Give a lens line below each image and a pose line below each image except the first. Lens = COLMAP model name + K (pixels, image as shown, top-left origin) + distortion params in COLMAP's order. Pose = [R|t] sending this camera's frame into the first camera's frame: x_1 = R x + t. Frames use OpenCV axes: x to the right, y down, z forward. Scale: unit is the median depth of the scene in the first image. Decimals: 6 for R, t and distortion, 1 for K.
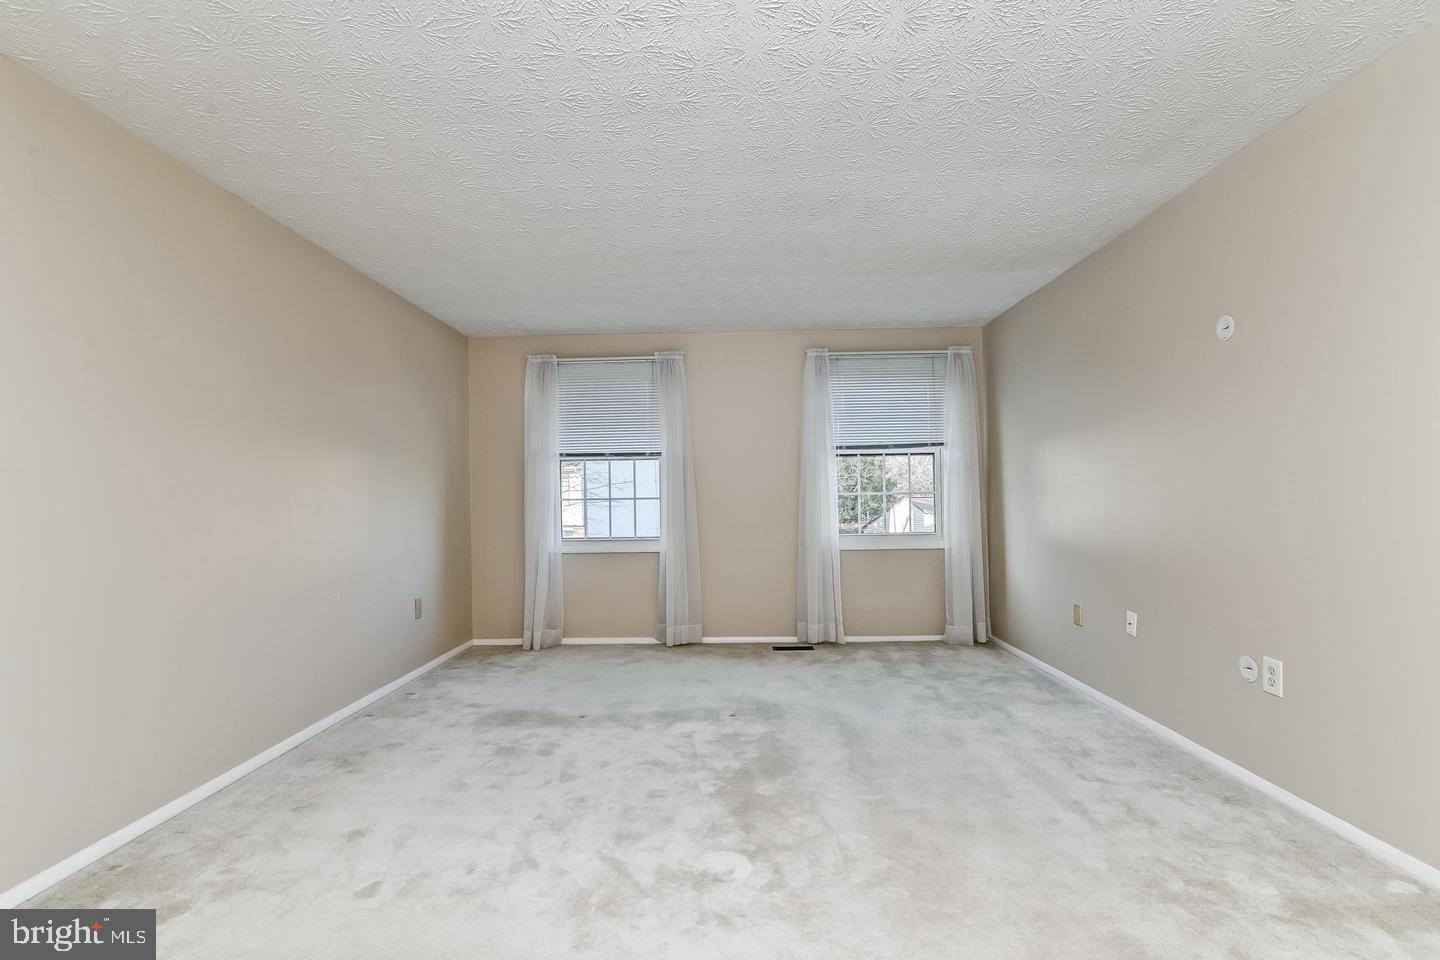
lens RADIAL K [[667.7, 0, 717.7], [0, 667.7, 479.0], [0, 0, 1]] dist [0.004067, -0.000725]
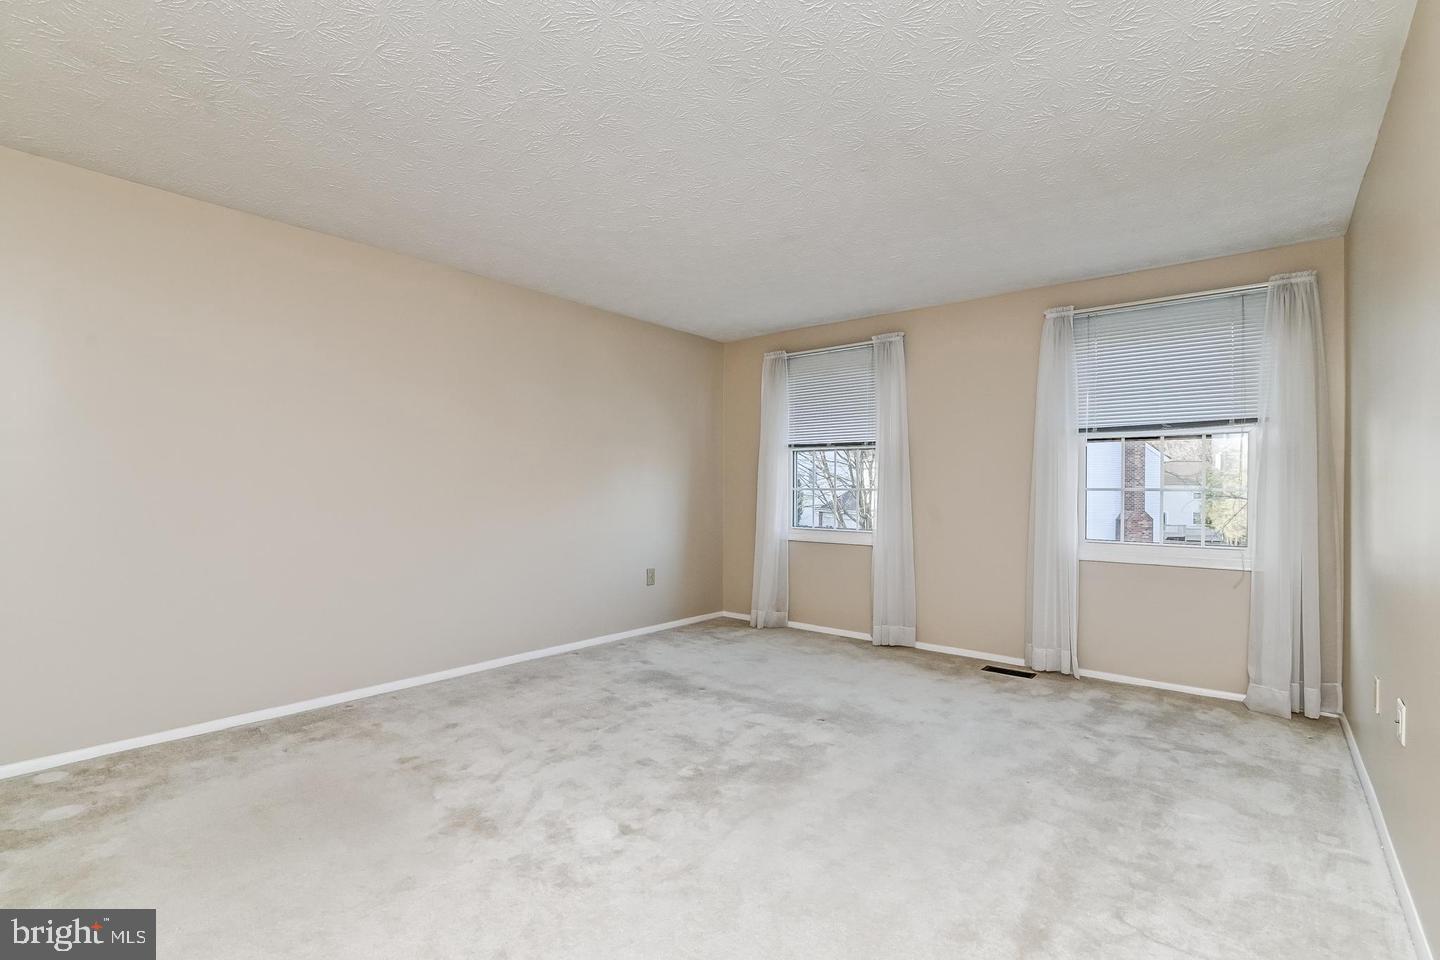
lens RADIAL K [[667.7, 0, 728.9], [0, 667.7, 481.4], [0, 0, 1]] dist [0.004067, -0.000725]
pose [[0.789279, 0.014488, -0.613864, 0.346004], [-0.003429, 0.999810, 0.019188, -0.000422], [0.614026, -0.013040, 0.789178, 0.125211]]
